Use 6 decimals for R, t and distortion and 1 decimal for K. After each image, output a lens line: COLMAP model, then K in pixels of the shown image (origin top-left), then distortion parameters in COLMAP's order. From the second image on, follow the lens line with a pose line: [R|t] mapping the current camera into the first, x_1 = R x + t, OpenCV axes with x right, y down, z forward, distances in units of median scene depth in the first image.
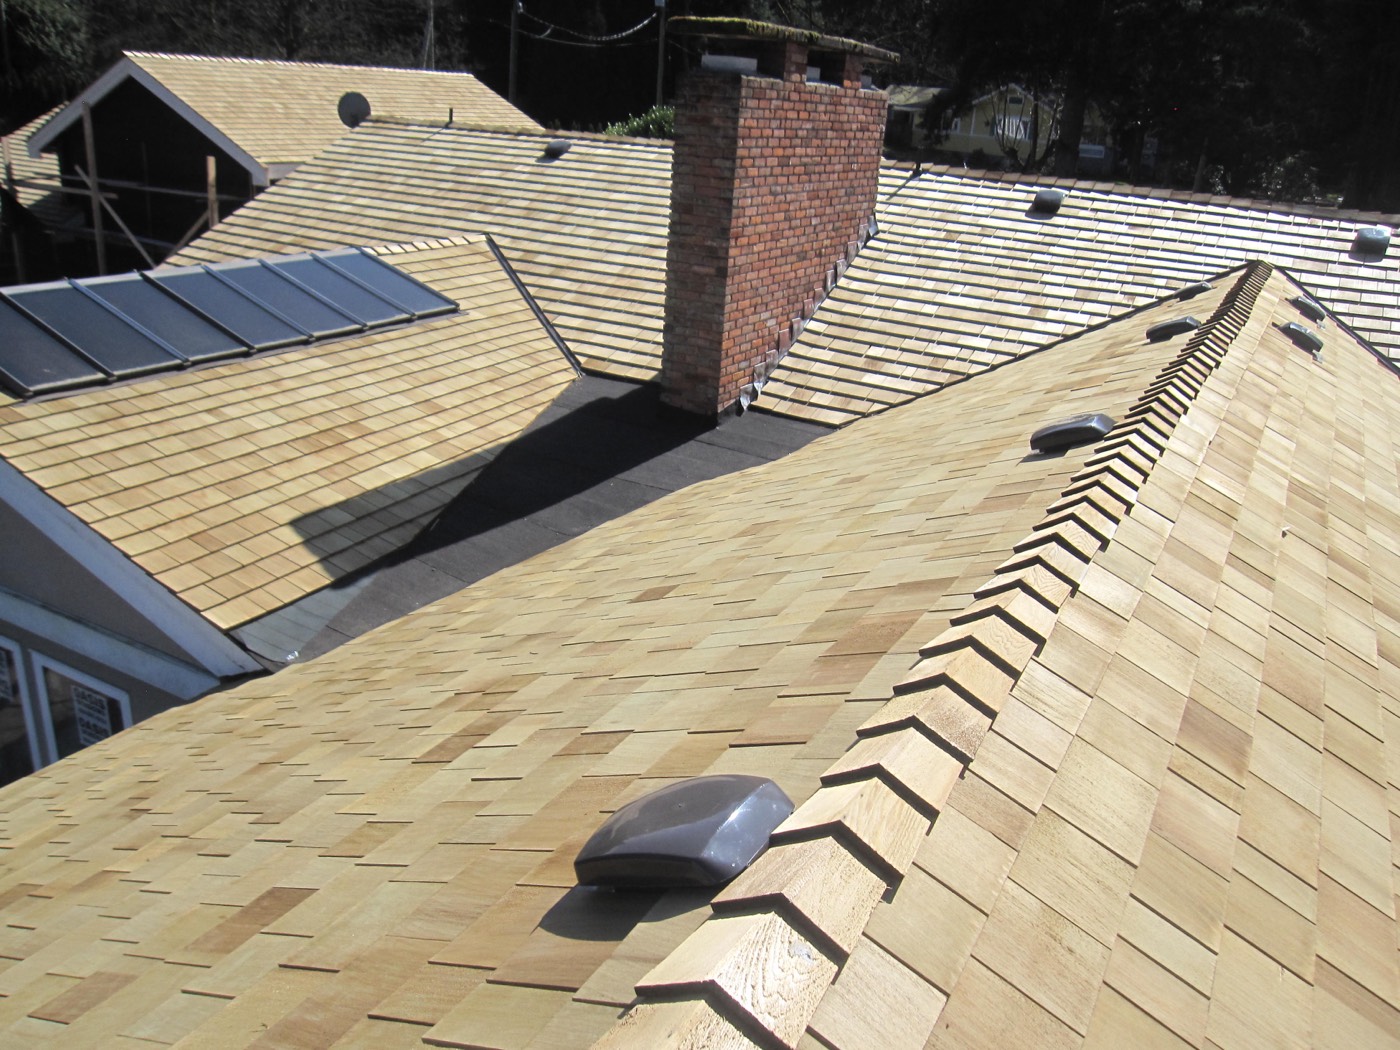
lens RADIAL K [[1160.5, 0, 701.1], [0, 1160.5, 524.0], [0, 0, 1]] dist [-0.056003, 0.020383]
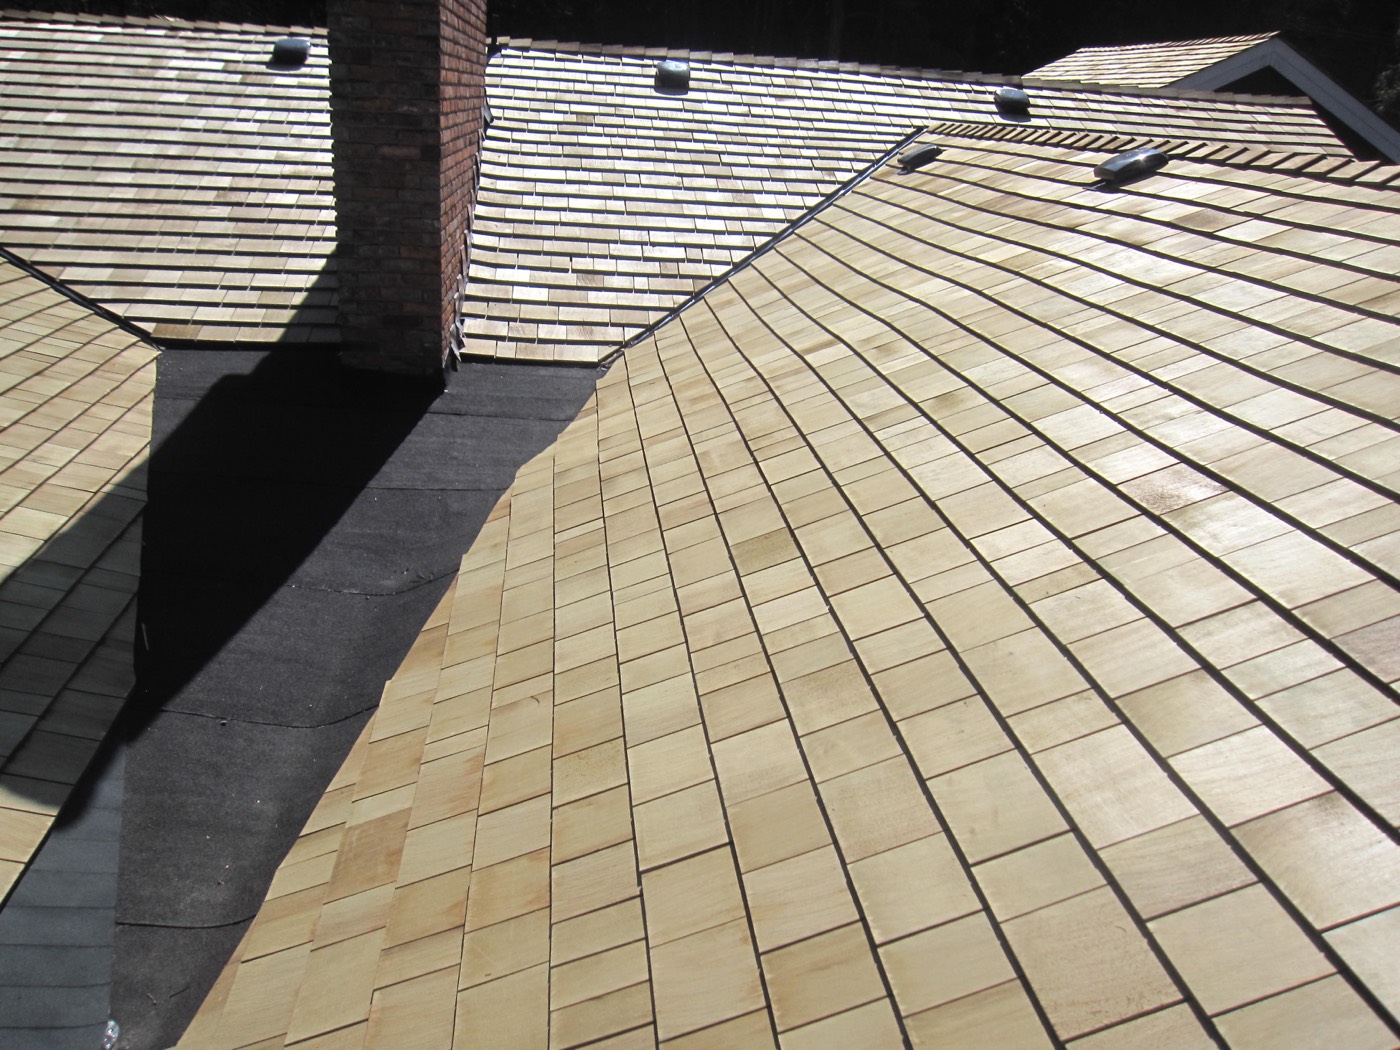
lens RADIAL K [[1160.5, 0, 699.7], [0, 1160.5, 527.4], [0, 0, 1]] dist [-0.056003, 0.020383]
pose [[0.823752, -0.211108, 0.526181, -0.226807], [0.192677, 0.977092, 0.090375, -0.036192], [-0.533206, 0.026936, 0.845557, 0.342545]]
